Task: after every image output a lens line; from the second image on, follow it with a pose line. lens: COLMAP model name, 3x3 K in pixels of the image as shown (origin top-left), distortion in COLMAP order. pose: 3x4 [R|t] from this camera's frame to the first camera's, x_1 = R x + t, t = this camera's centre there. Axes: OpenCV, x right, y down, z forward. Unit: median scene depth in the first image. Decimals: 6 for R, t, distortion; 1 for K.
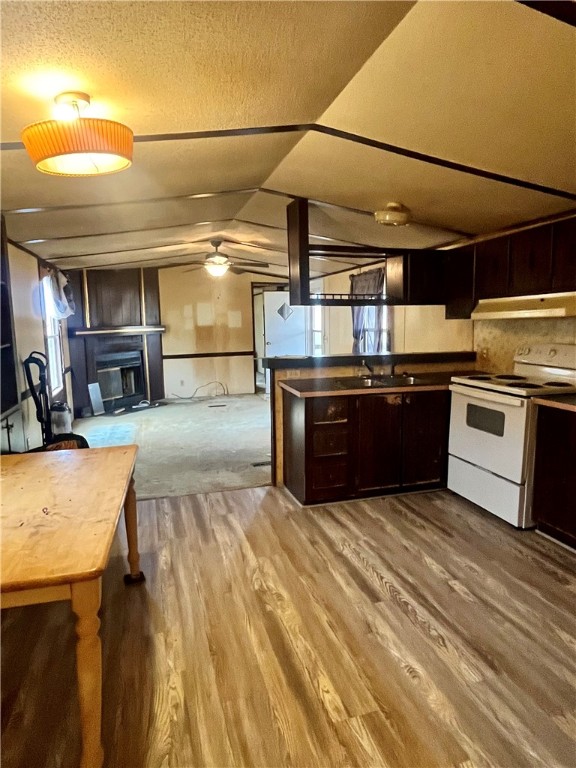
lens RADIAL K [[480.9, 0, 297.0], [0, 480.9, 384.0], [0, 0, 1]] dist [-0.002538, -0.002636]
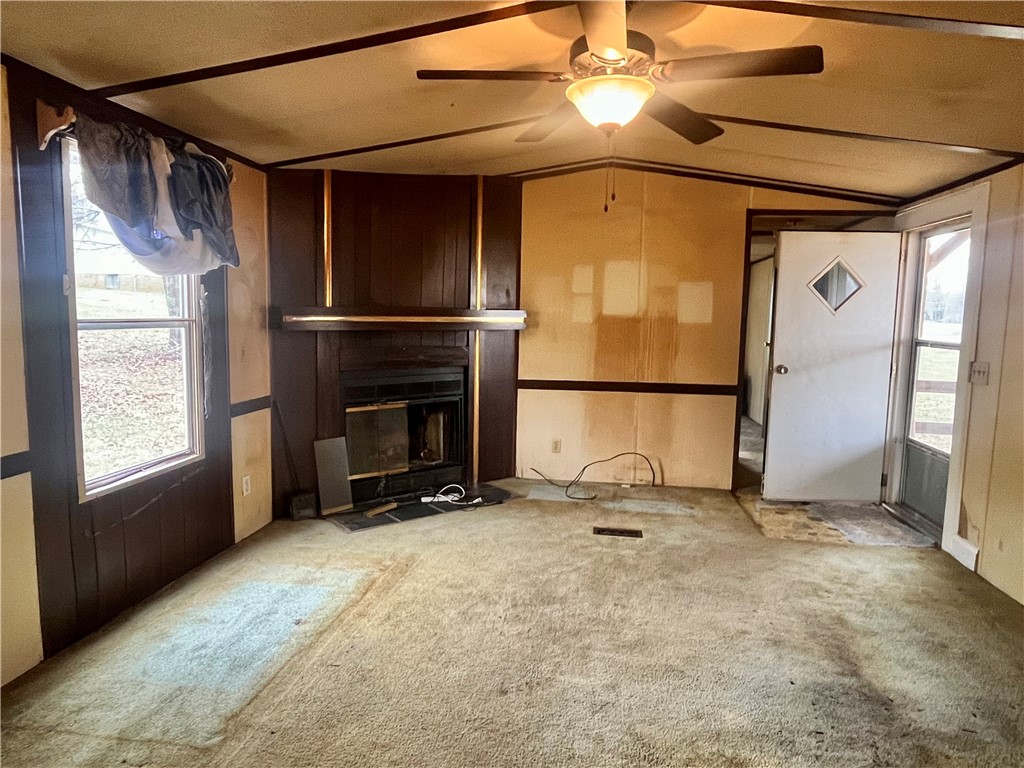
lens RADIAL K [[641.1, 0, 512.0], [0, 641.1, 384.0], [0, 0, 1]] dist [-0.002538, -0.002636]
pose [[0.902973, 0.080265, -0.422135, -0.049979], [-0.092338, 0.995694, -0.008194, -0.067574], [0.419659, 0.046378, 0.906496, 0.628640]]
